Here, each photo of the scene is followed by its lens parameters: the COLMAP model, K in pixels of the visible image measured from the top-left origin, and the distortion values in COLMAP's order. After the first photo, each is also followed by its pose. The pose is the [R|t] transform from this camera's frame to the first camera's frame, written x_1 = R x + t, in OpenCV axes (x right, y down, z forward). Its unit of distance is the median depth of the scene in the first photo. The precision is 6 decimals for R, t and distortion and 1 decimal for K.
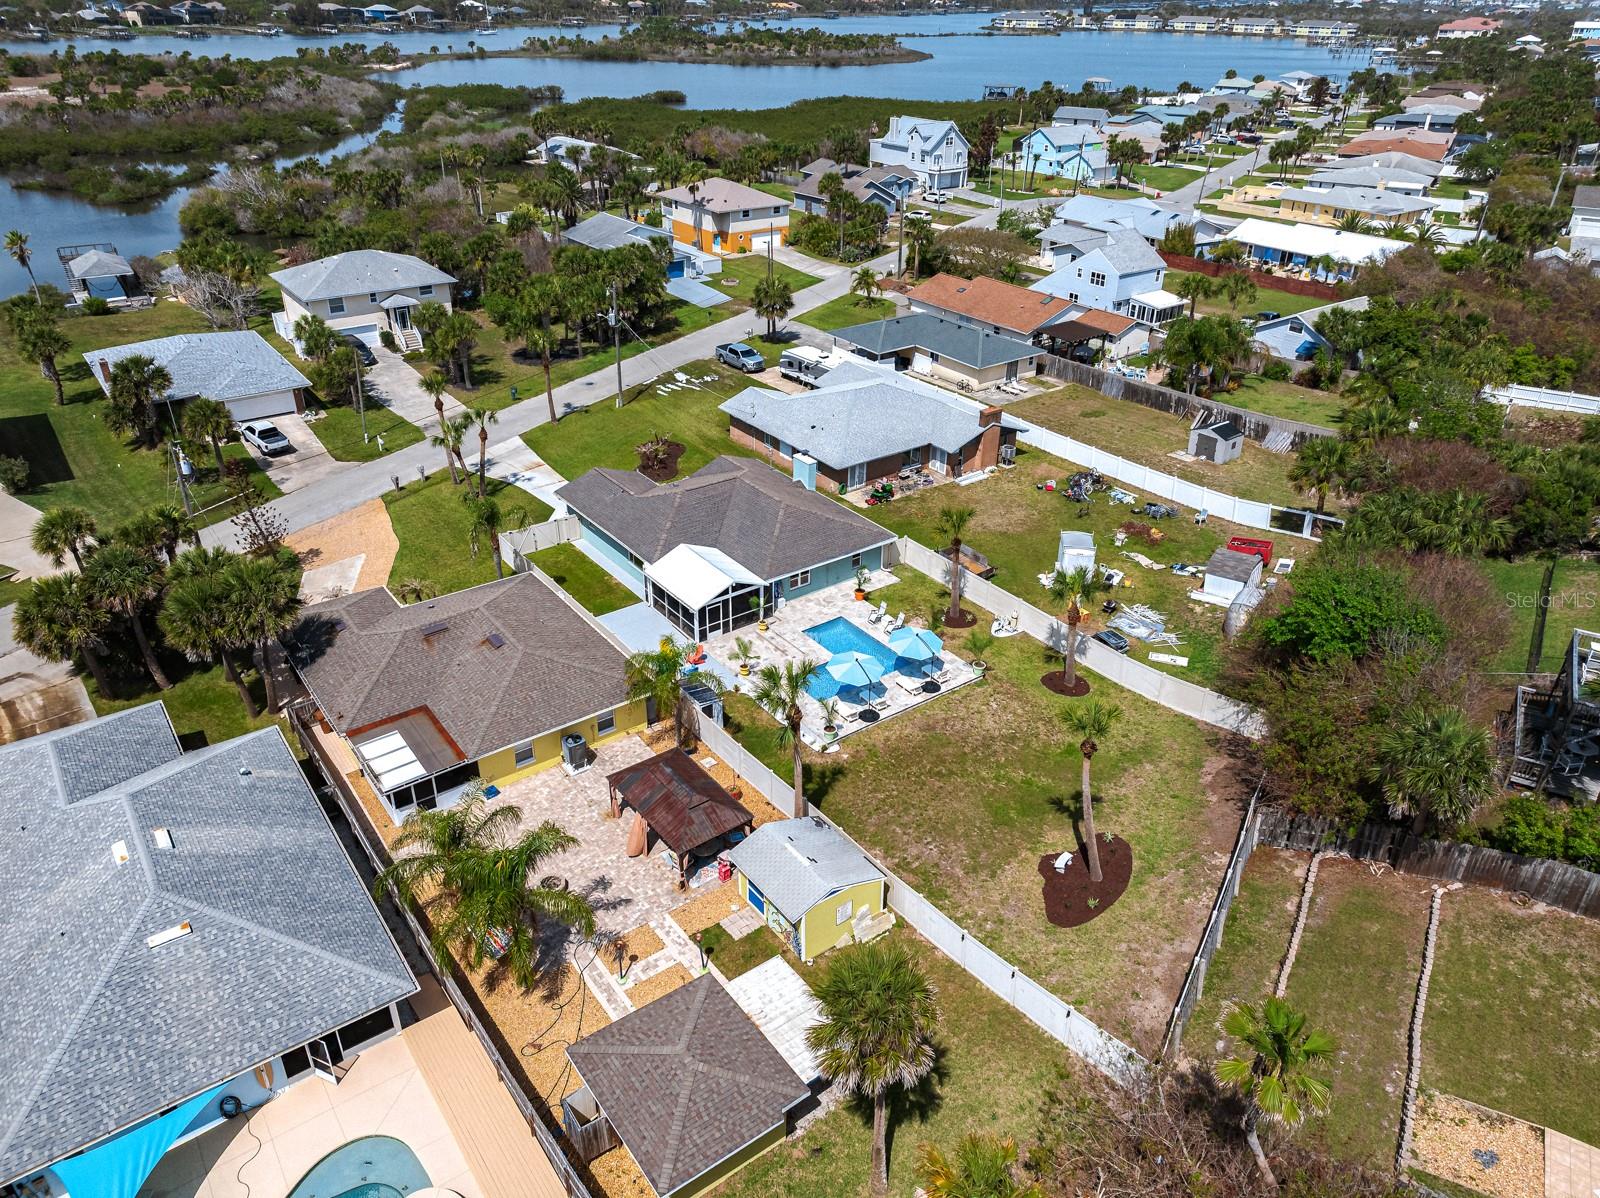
lens RADIAL K [[1108.8, 0, 805.5], [0, 1108.8, 603.1], [0, 0, 1]] dist [-0.002615, 0.019500]
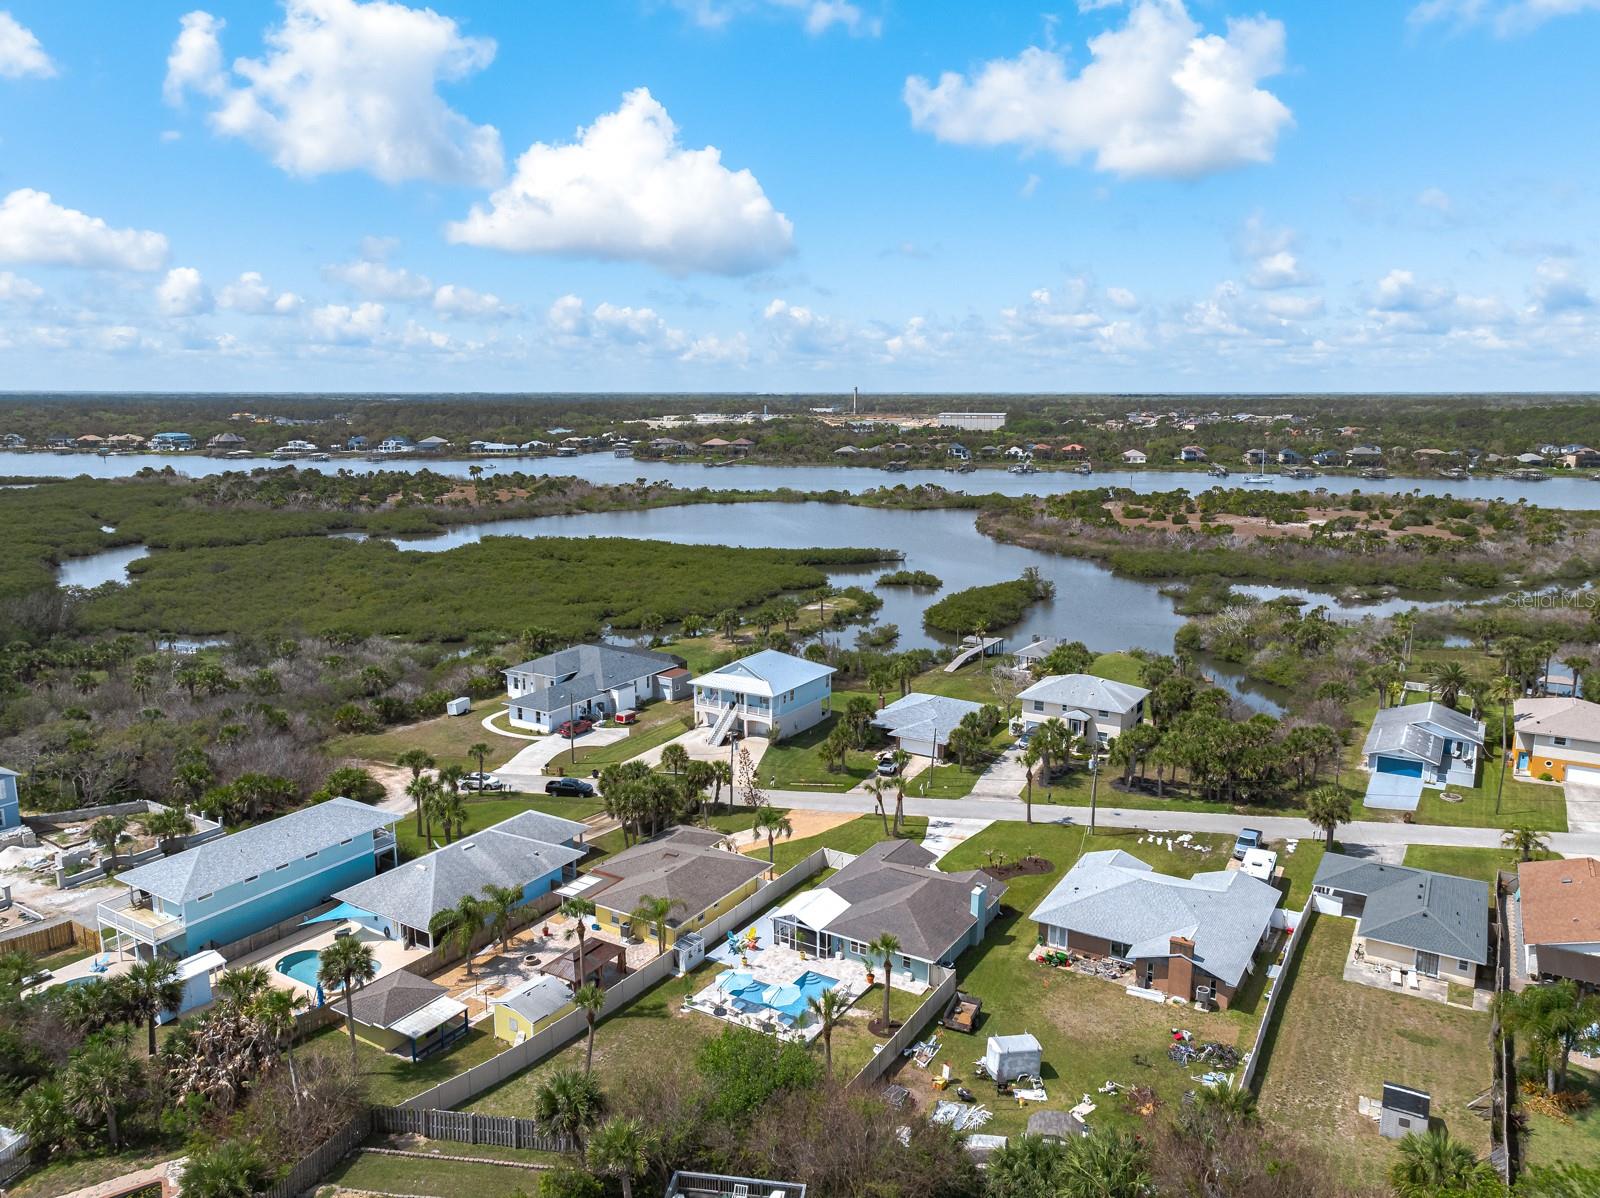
lens RADIAL K [[1113.4, 0, 800.0], [0, 1113.4, 599.0], [0, 0, 1]] dist [0.001728, 0.007307]
pose [[0.369482, 0.155459, -0.916142, 0.769952], [-0.452061, 0.891446, -0.031049, -0.219241], [0.811864, 0.425624, 0.399650, 0.143157]]
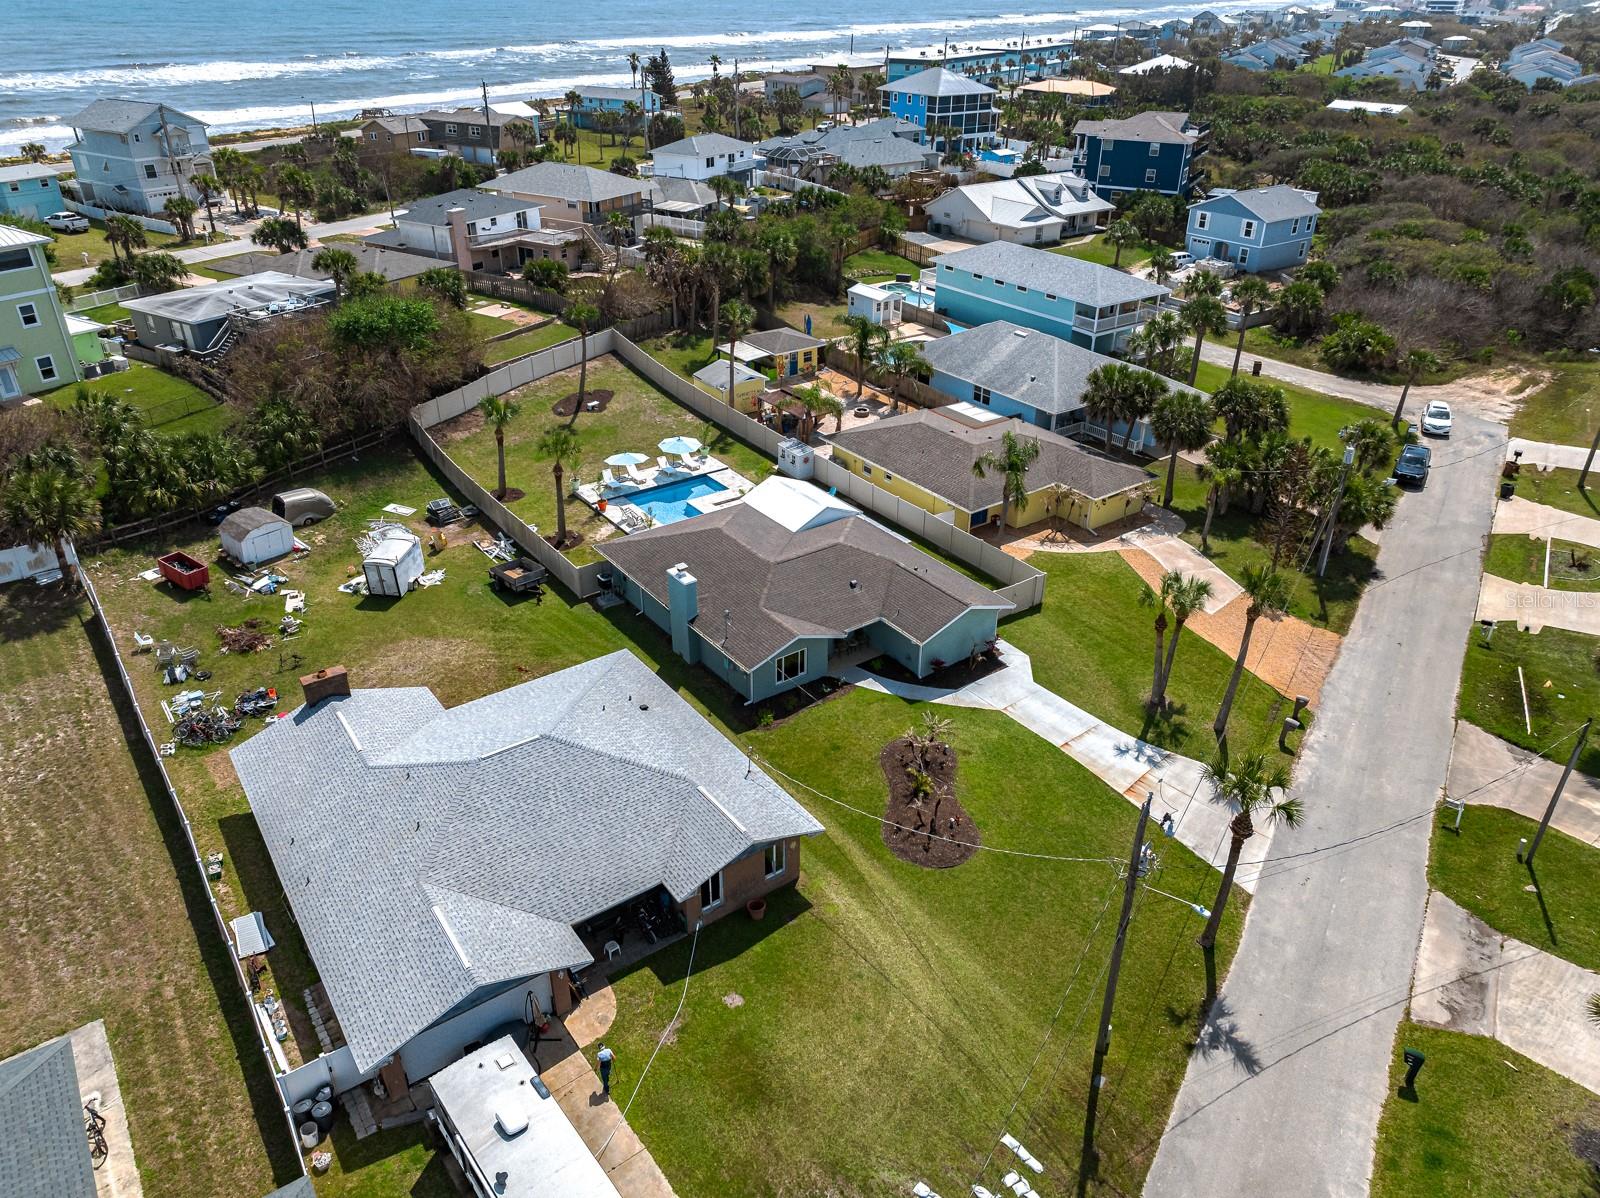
lens RADIAL K [[1108.8, 0, 805.5], [0, 1108.8, 603.1], [0, 0, 1]] dist [-0.002615, 0.019500]
pose [[-0.999716, -0.023736, -0.002249, -0.061012], [-0.014146, 0.514570, 0.857332, -0.560408], [-0.019192, 0.857120, -0.514759, 1.040715]]
